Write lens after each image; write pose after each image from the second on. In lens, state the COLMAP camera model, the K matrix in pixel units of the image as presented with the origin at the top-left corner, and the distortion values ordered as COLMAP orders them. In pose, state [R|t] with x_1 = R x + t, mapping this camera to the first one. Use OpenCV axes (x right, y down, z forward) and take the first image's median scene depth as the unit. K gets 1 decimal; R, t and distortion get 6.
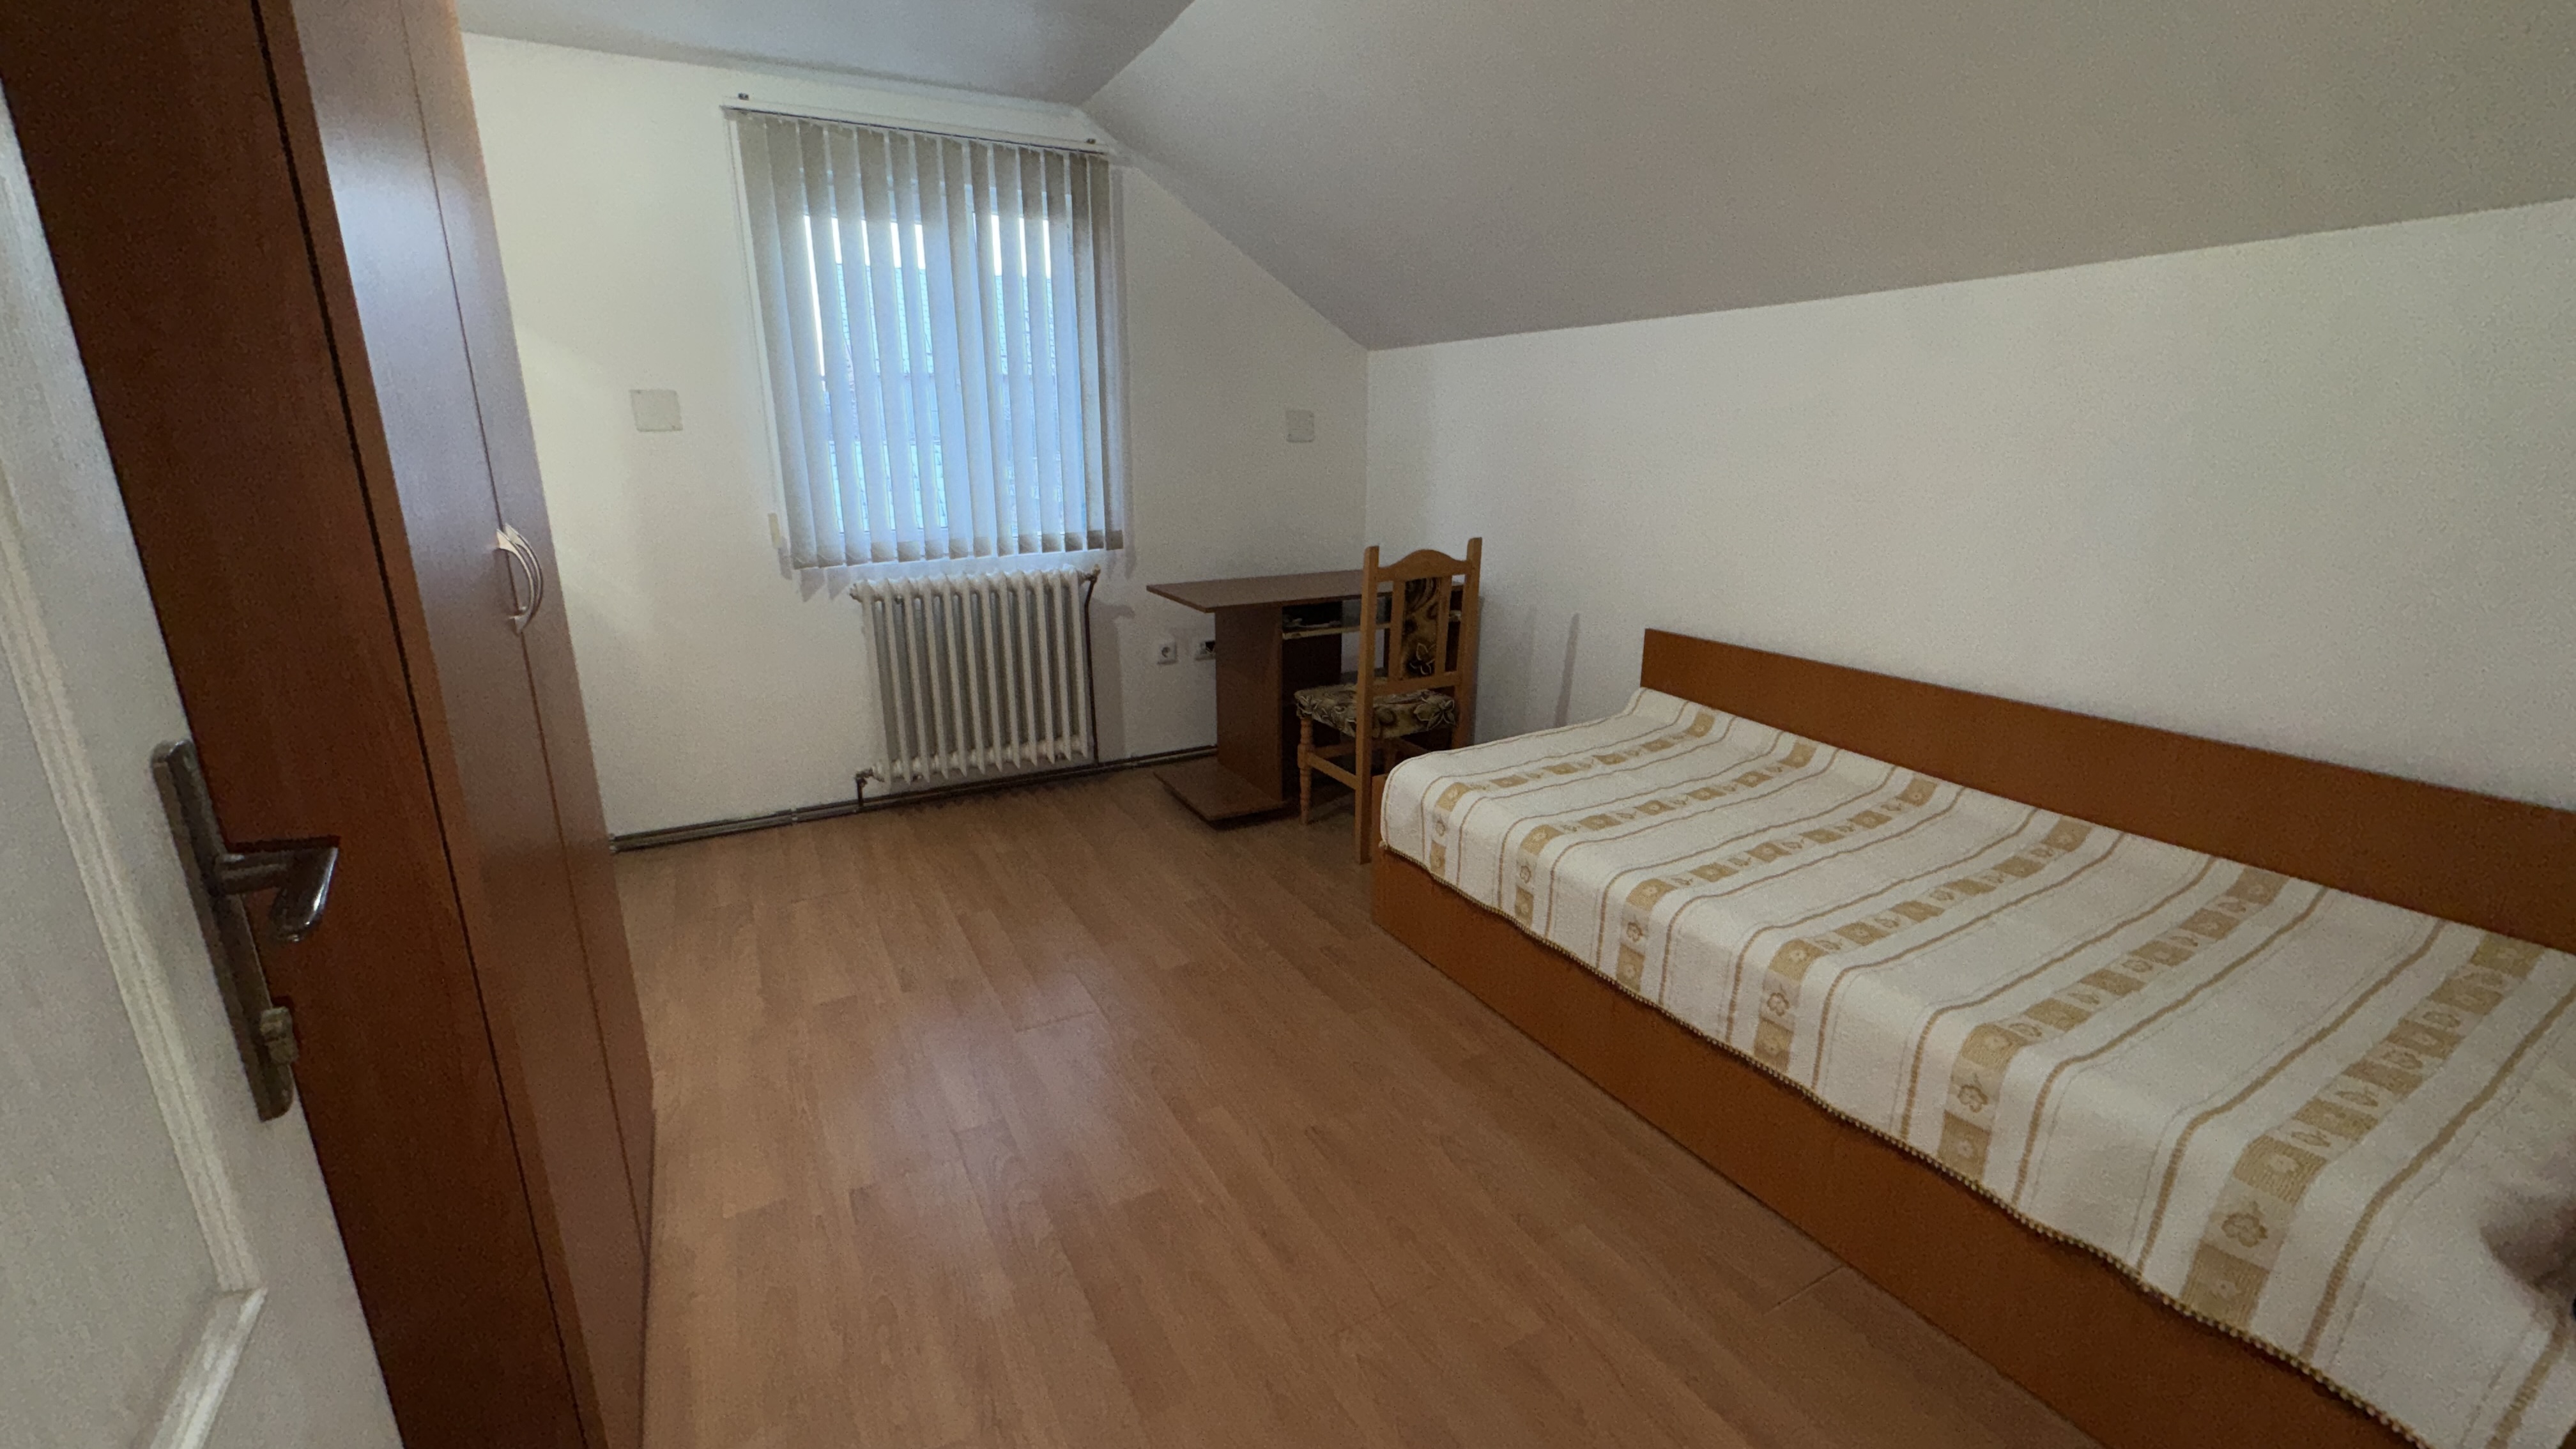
lens RADIAL K [[1009.0, 0, 1290.1], [0, 1009.0, 713.8], [0, 0, 1]] dist [-0.024344, 0.000178]
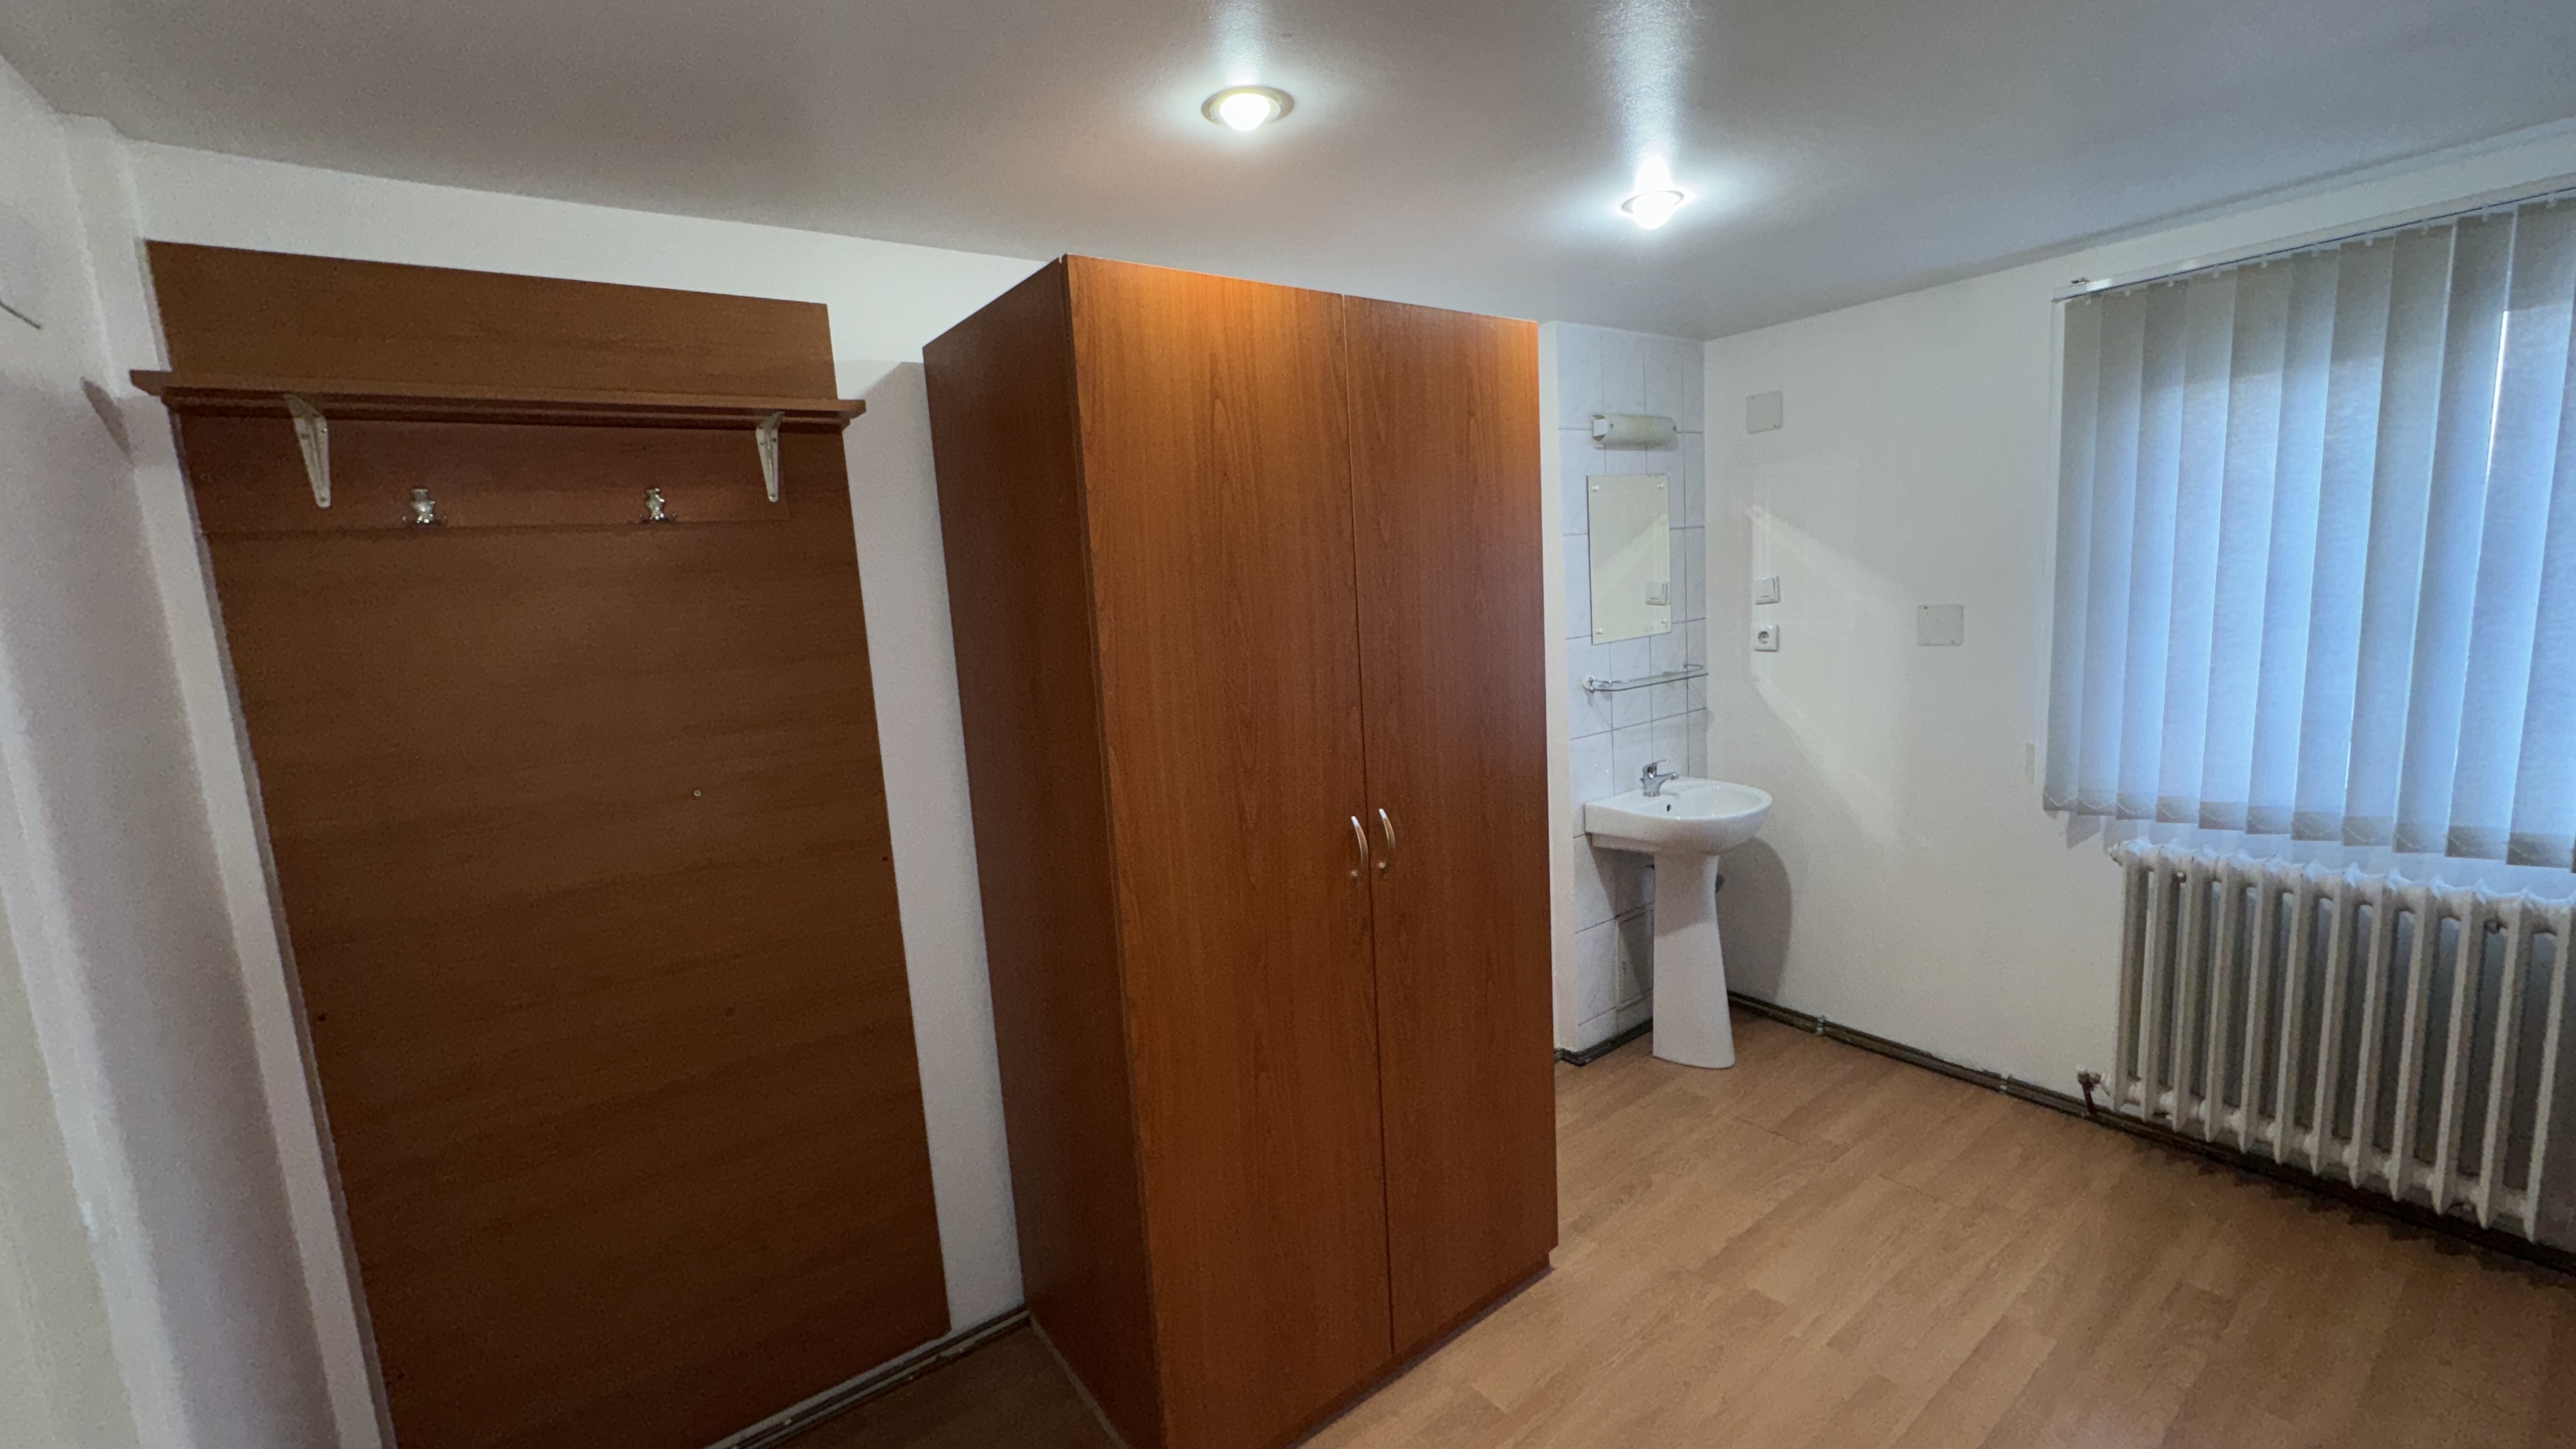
lens RADIAL K [[1009.0, 0, 1290.1], [0, 1009.0, 713.8], [0, 0, 1]] dist [-0.024344, 0.000178]
pose [[0.112660, 0.127691, -0.985395, 0.240613], [-0.201207, 0.974095, 0.103223, -0.177261], [0.973049, 0.186639, 0.135434, 0.243015]]
